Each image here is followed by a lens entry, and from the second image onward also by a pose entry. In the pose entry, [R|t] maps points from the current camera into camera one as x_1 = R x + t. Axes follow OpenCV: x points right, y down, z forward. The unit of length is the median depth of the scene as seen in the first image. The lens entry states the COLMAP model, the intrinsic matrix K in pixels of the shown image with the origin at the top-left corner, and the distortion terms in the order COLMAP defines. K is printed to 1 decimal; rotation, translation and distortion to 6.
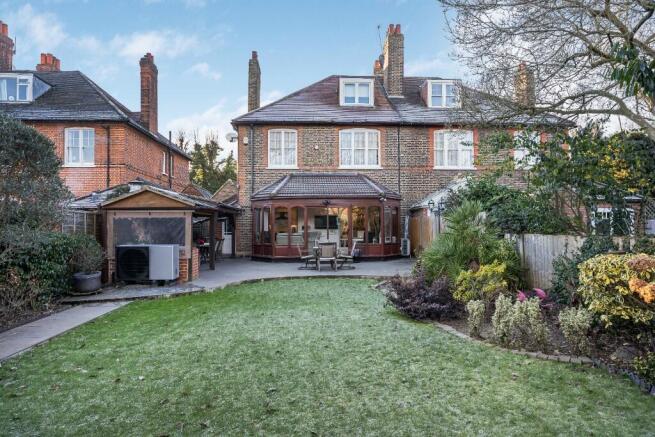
lens RADIAL K [[374.7, 0, 328.6], [0, 374.7, 221.8], [0, 0, 1]] dist [-0.023605, -0.000835]
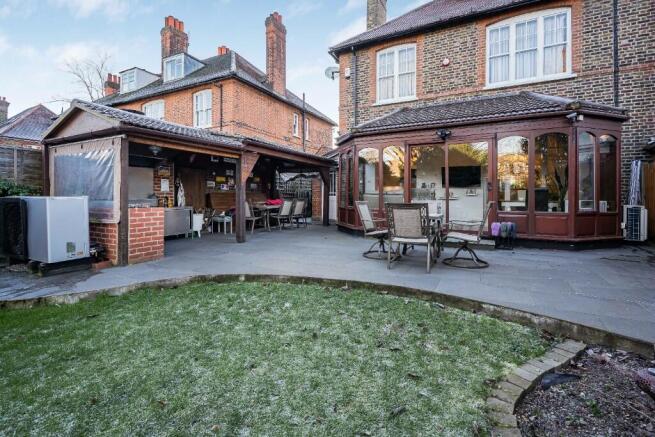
lens RADIAL K [[300.0, 0, 330.9], [0, 300.0, 196.1], [0, 0, 1]] dist [0.003736, -0.001735]
pose [[0.854210, 0.007793, -0.519870, 0.069588], [-0.002894, 0.999943, 0.010233, 0.029190], [0.519920, -0.007236, 0.854184, 0.446367]]
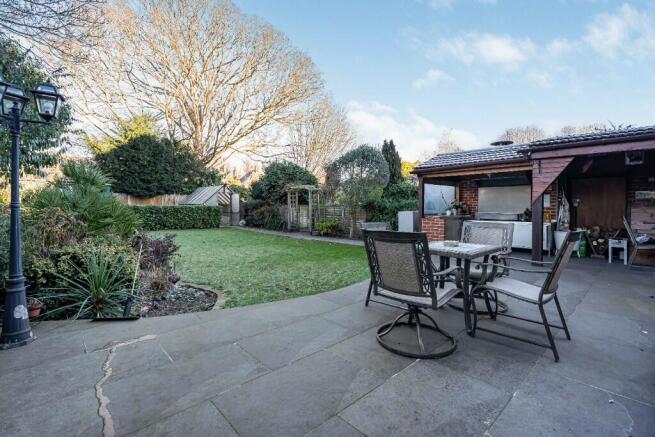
lens RADIAL K [[300.0, 0, 324.5], [0, 300.0, 212.3], [0, 0, 1]] dist [0.003736, -0.001735]
pose [[-0.756878, 0.016245, -0.653355, 0.163784], [0.008039, 0.999847, 0.015547, 0.026728], [0.653507, 0.006515, -0.756892, 0.803840]]
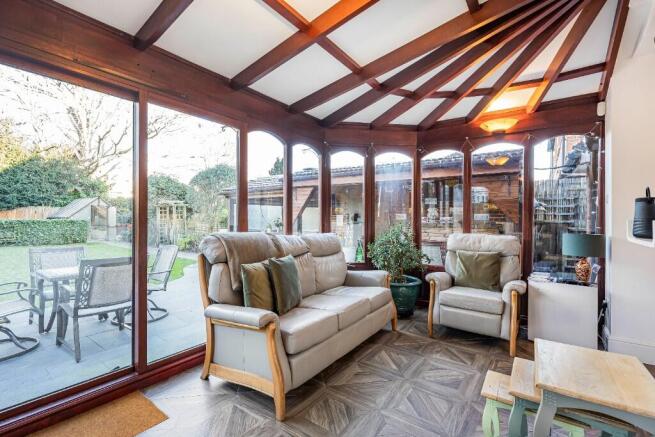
lens RADIAL K [[300.0, 0, 331.1], [0, 300.0, 215.5], [0, 0, 1]] dist [0.003736, -0.001735]
pose [[-0.620870, -0.003927, -0.783904, 0.048083], [0.003481, 0.999964, -0.007767, 0.015397], [0.783906, -0.007551, -0.620834, 0.983159]]
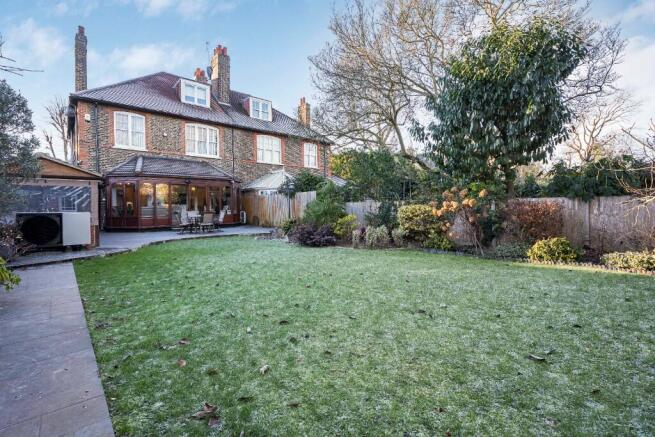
lens RADIAL K [[300.0, 0, 327.1], [0, 300.0, 213.8], [0, 0, 1]] dist [0.003736, -0.001735]
pose [[0.779647, -0.014873, 0.626042, -0.227147], [-0.001777, 0.999661, 0.025963, 0.023625], [-0.626216, -0.021355, 0.779357, -0.054458]]
